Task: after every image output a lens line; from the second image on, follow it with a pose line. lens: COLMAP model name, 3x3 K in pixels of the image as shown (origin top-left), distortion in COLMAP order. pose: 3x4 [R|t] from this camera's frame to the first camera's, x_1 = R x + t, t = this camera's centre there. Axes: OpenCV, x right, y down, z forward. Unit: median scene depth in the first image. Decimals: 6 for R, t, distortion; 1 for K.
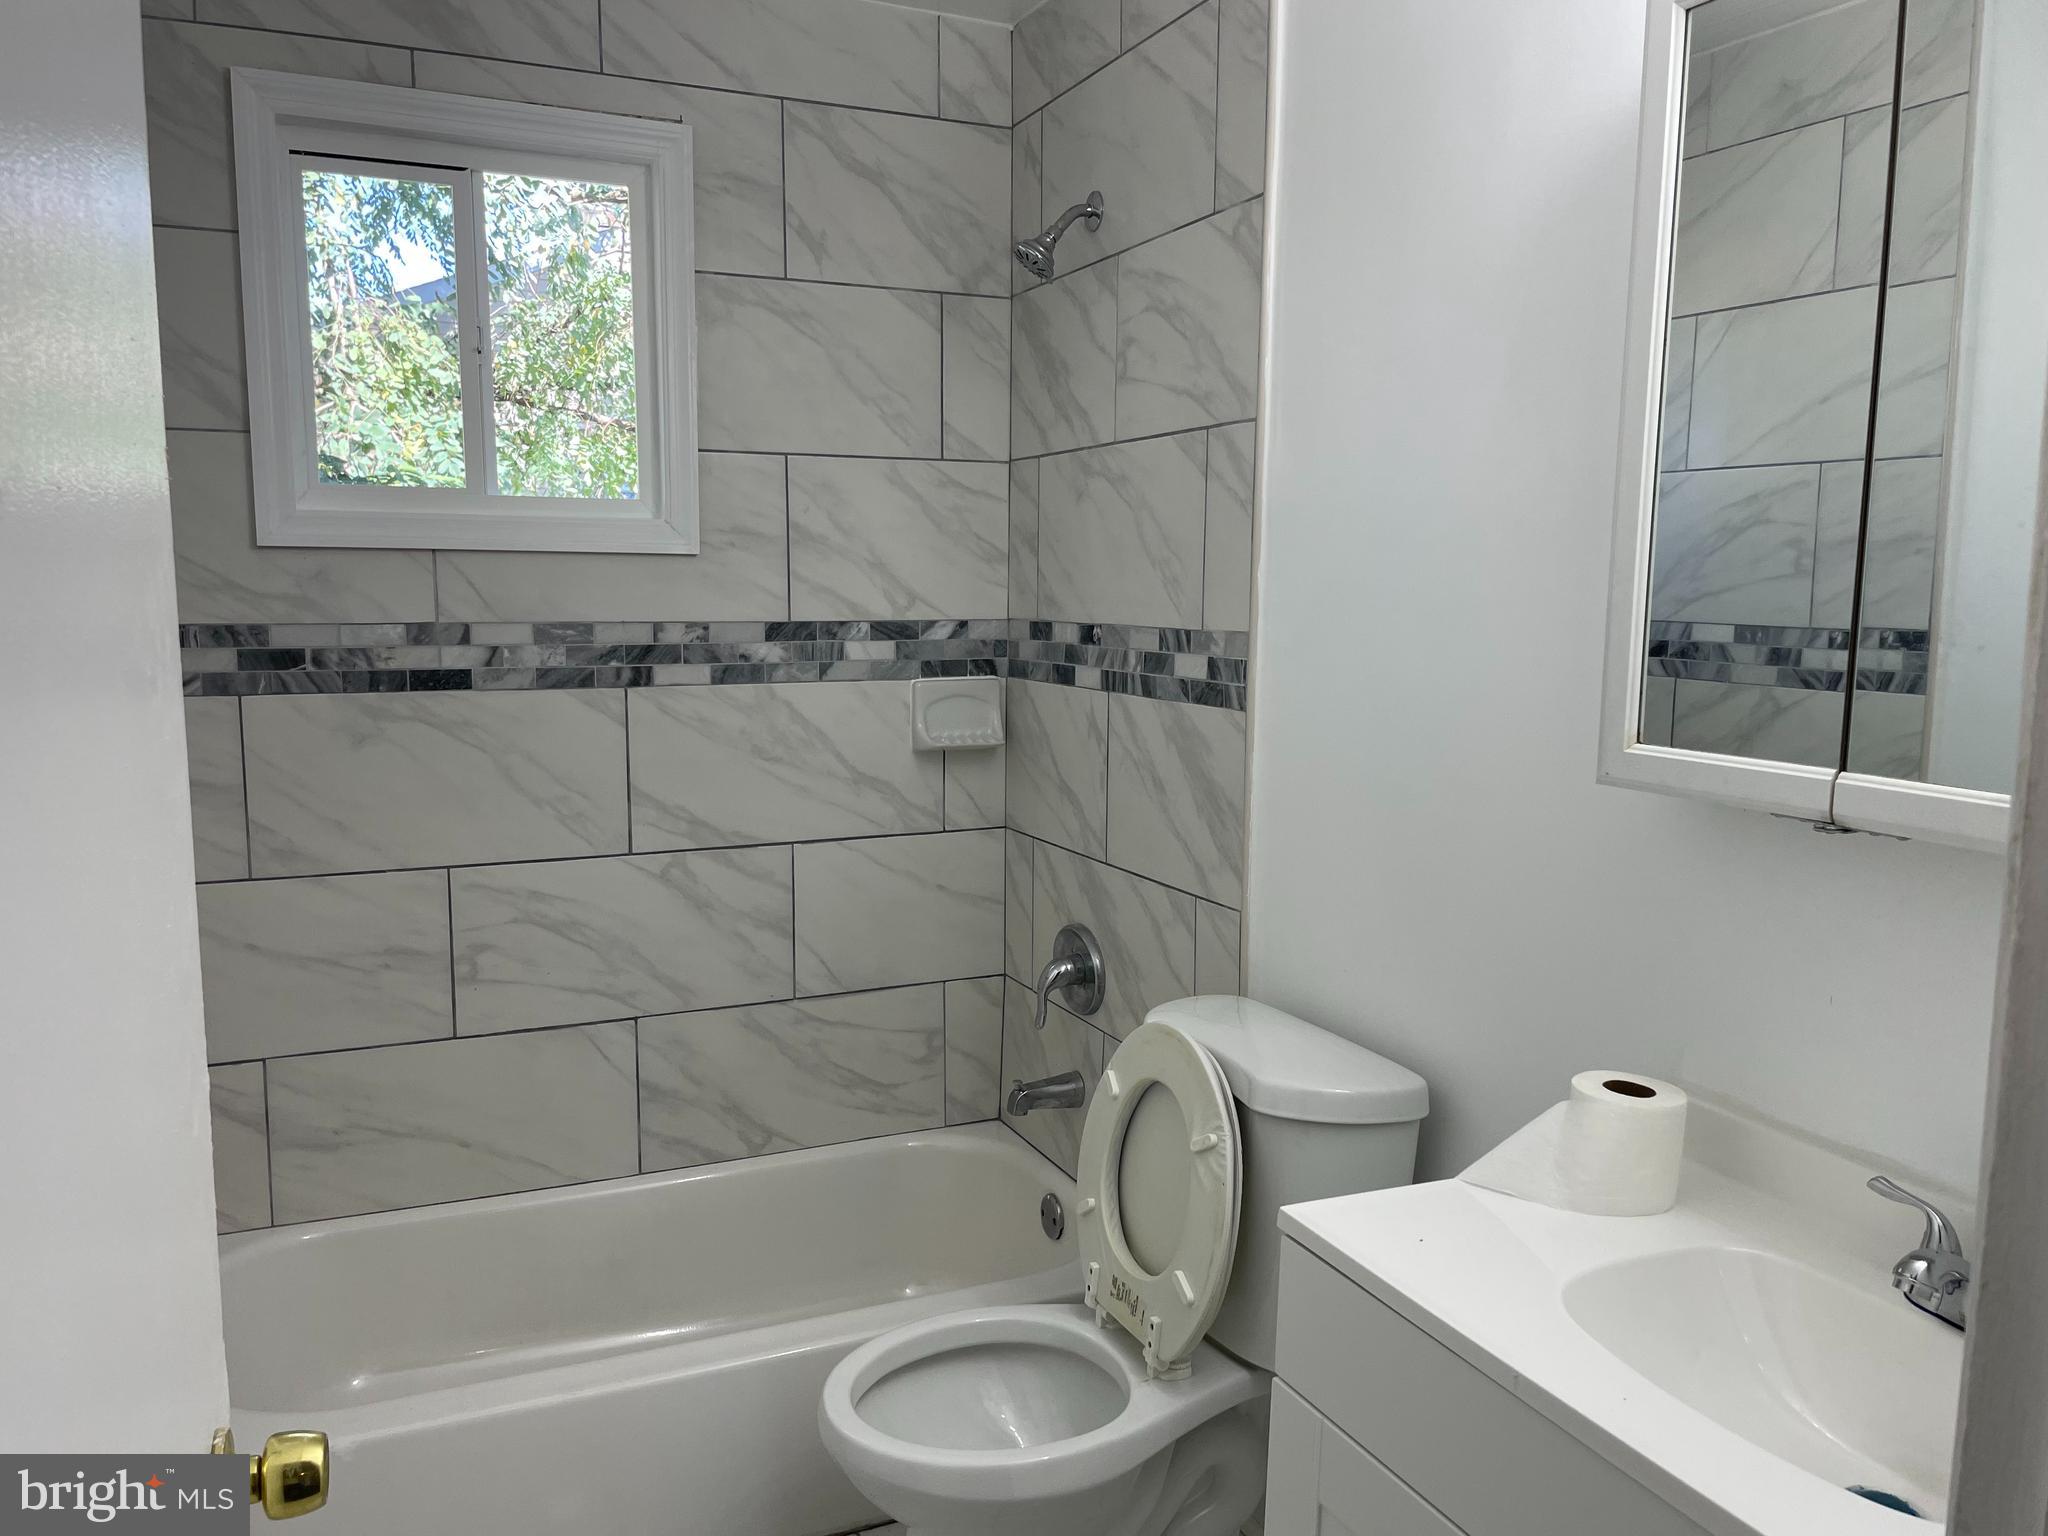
lens RADIAL K [[1566.2, 0, 1016.6], [0, 1566.2, 783.0], [0, 0, 1]] dist [0.085568, -0.115509]
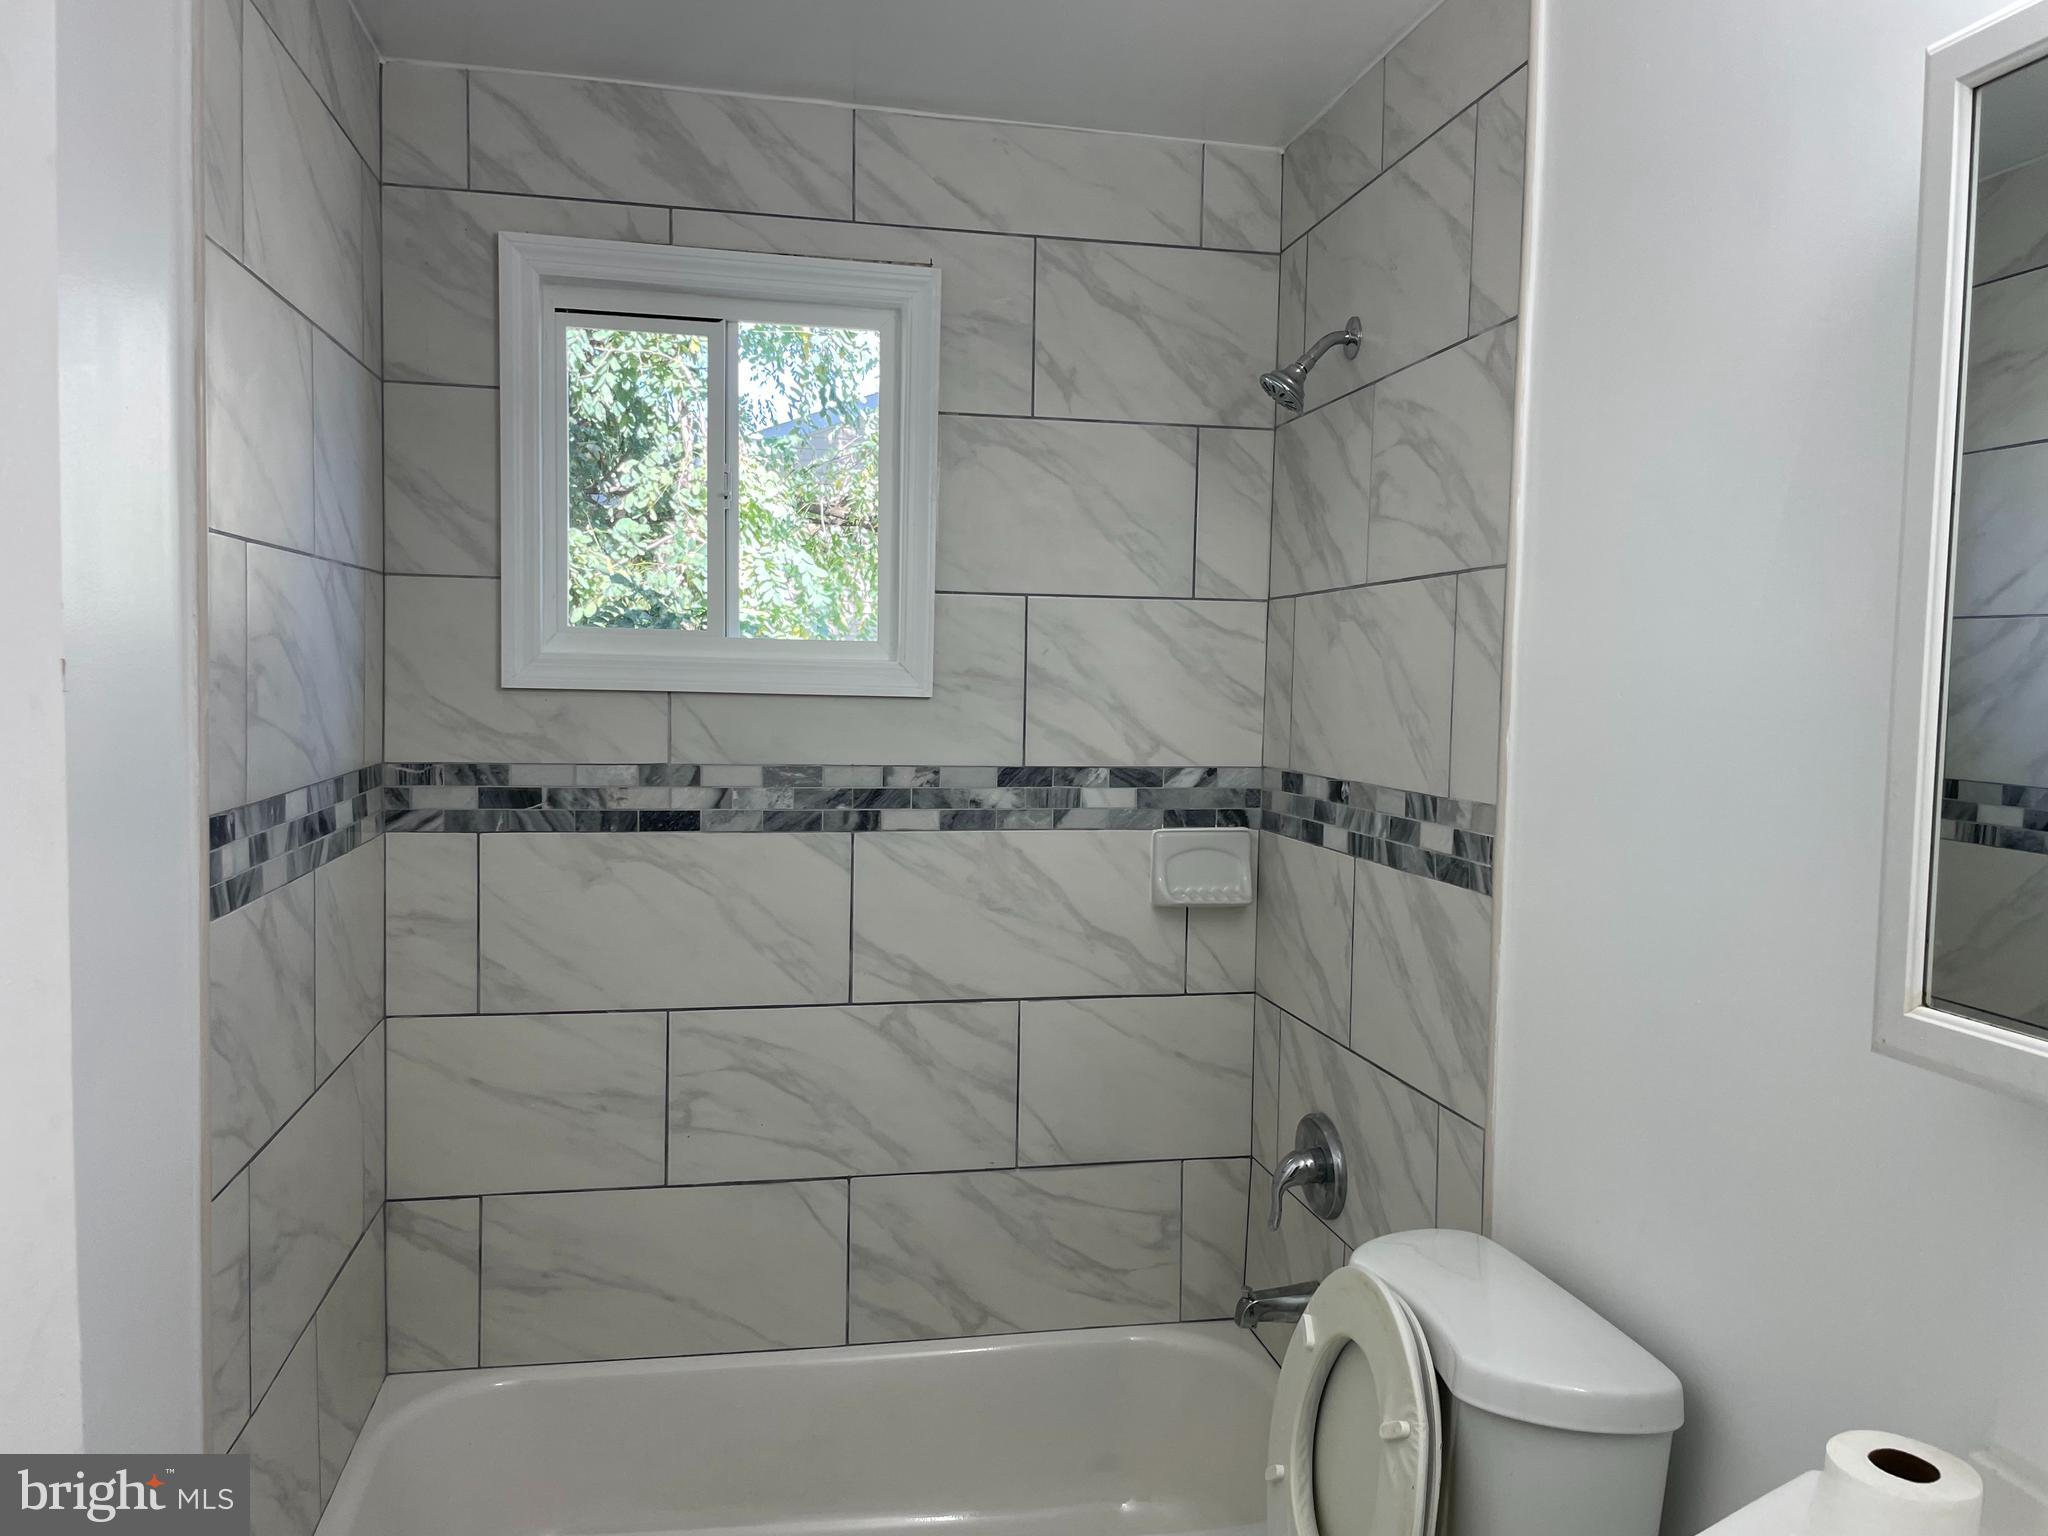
lens RADIAL K [[1566.2, 0, 1041.3], [0, 1566.2, 767.9], [0, 0, 1]] dist [0.085568, -0.115509]
pose [[0.975634, 0.026487, -0.217800, 0.078623], [-0.042832, 0.996580, -0.070672, -0.037961], [0.215184, 0.078278, 0.973431, 0.081837]]
